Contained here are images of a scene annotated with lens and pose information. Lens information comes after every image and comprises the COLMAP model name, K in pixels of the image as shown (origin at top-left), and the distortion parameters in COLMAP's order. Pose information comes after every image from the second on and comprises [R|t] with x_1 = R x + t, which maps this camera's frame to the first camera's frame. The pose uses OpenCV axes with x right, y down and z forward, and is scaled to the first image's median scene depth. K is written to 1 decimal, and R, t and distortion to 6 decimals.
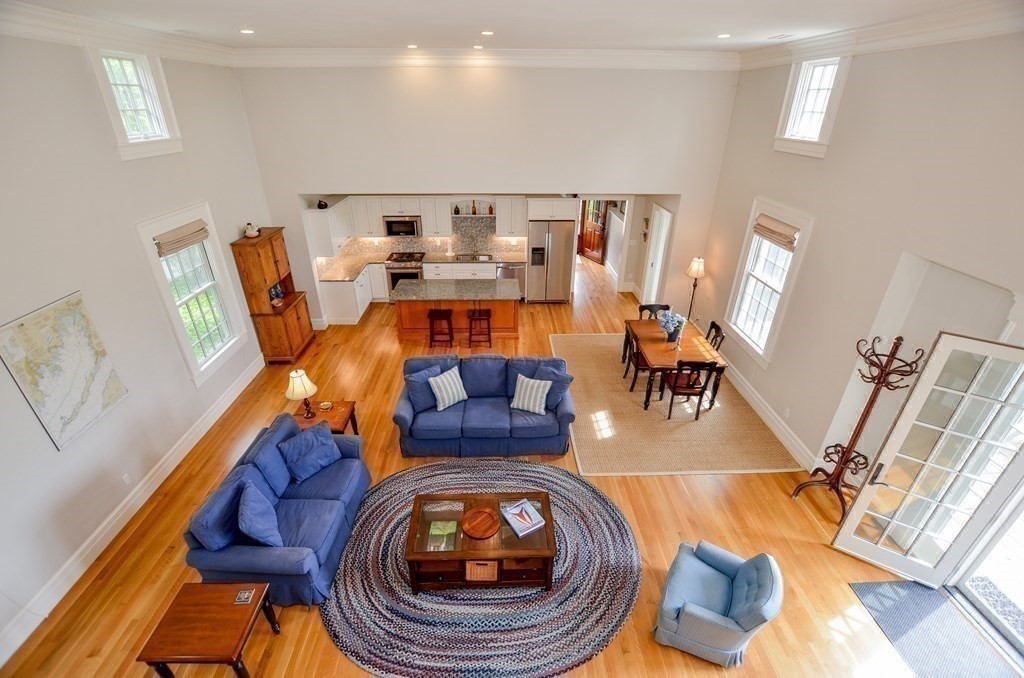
lens RADIAL K [[448.7, 0, 510.5], [0, 448.7, 345.2], [0, 0, 1]] dist [-0.027451, 0.001034]
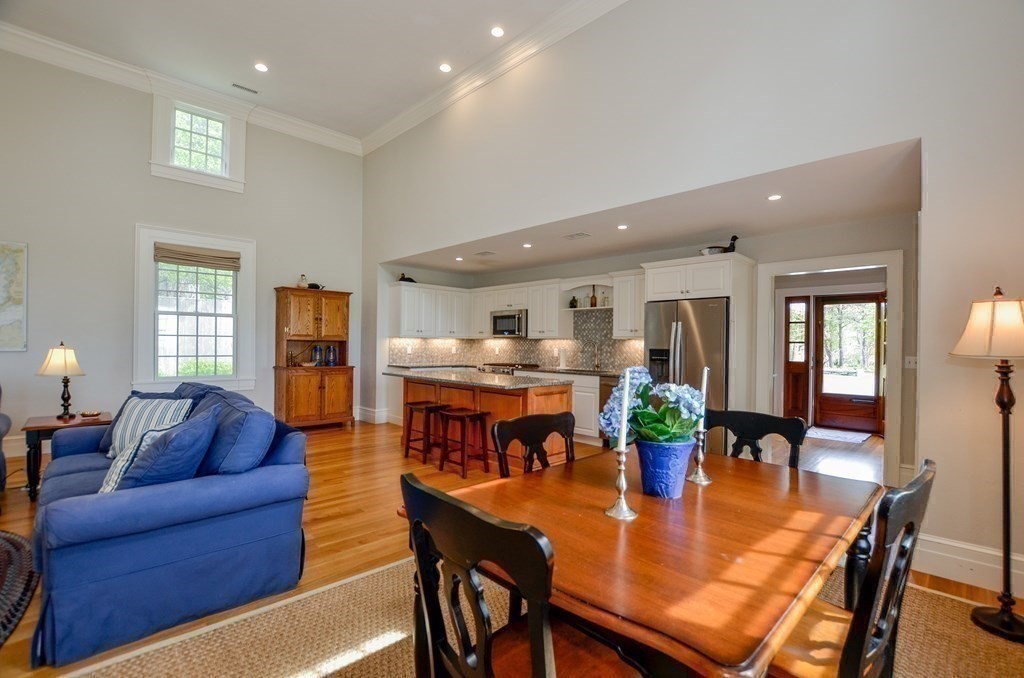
lens RADIAL K [[465.3, 0, 517.3], [0, 465.3, 342.7], [0, 0, 1]] dist [-0.018820, 0.000515]
pose [[0.684277, 0.000551, -0.729222, 0.581440], [-0.350337, 0.877284, -0.328082, 0.033855], [0.639554, 0.479972, 0.600498, 0.904750]]
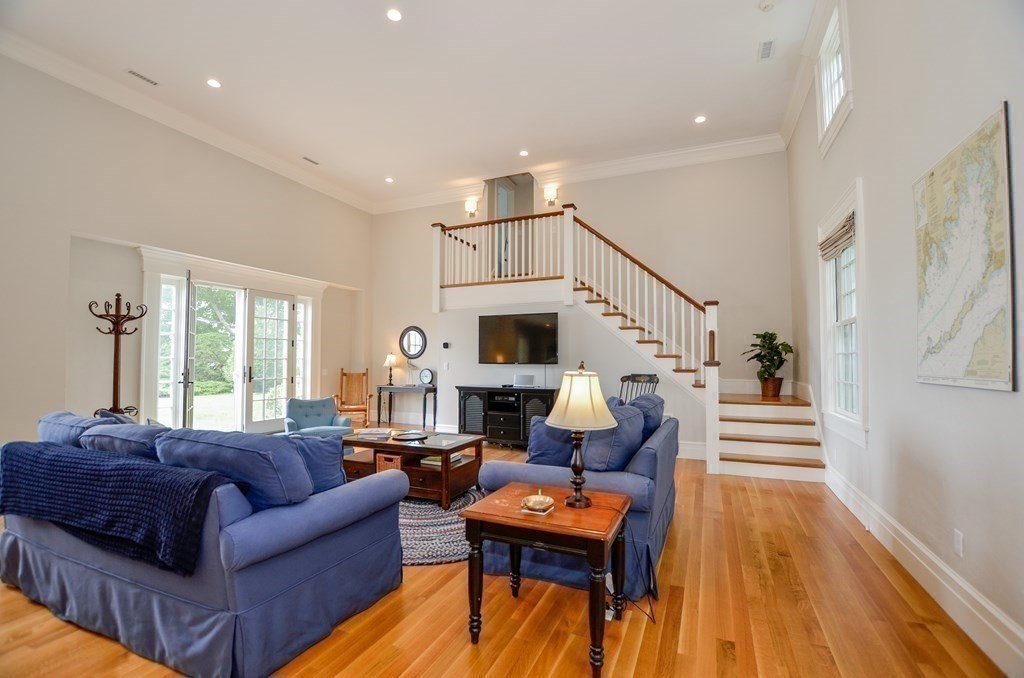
lens RADIAL K [[455.0, 0, 513.8], [0, 455.0, 348.7], [0, 0, 1]] dist [-0.028067, 0.000883]
pose [[-0.905389, 0.002093, 0.424578, -0.534821], [0.192192, 0.893693, 0.405433, -0.128648], [-0.378593, 0.448675, -0.809542, 1.205988]]
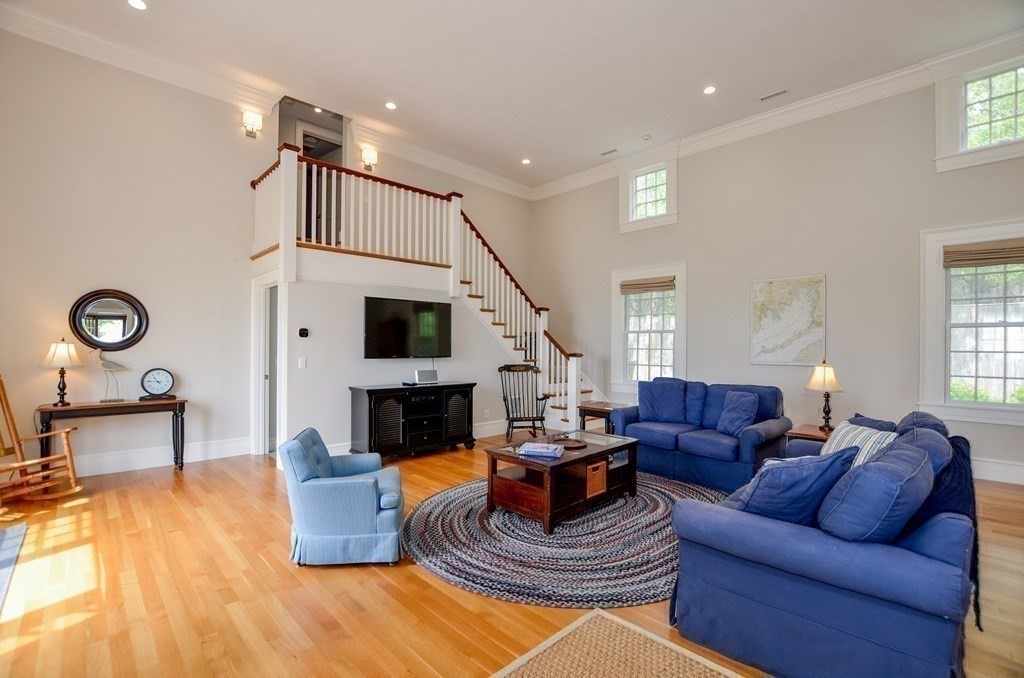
lens RADIAL K [[455.0, 0, 513.8], [0, 455.0, 348.7], [0, 0, 1]] dist [-0.028067, 0.000883]
pose [[-0.728744, -0.006633, -0.684754, 0.493337], [-0.332586, 0.877525, 0.345452, -0.059411], [0.598597, 0.479486, -0.641697, 1.045758]]
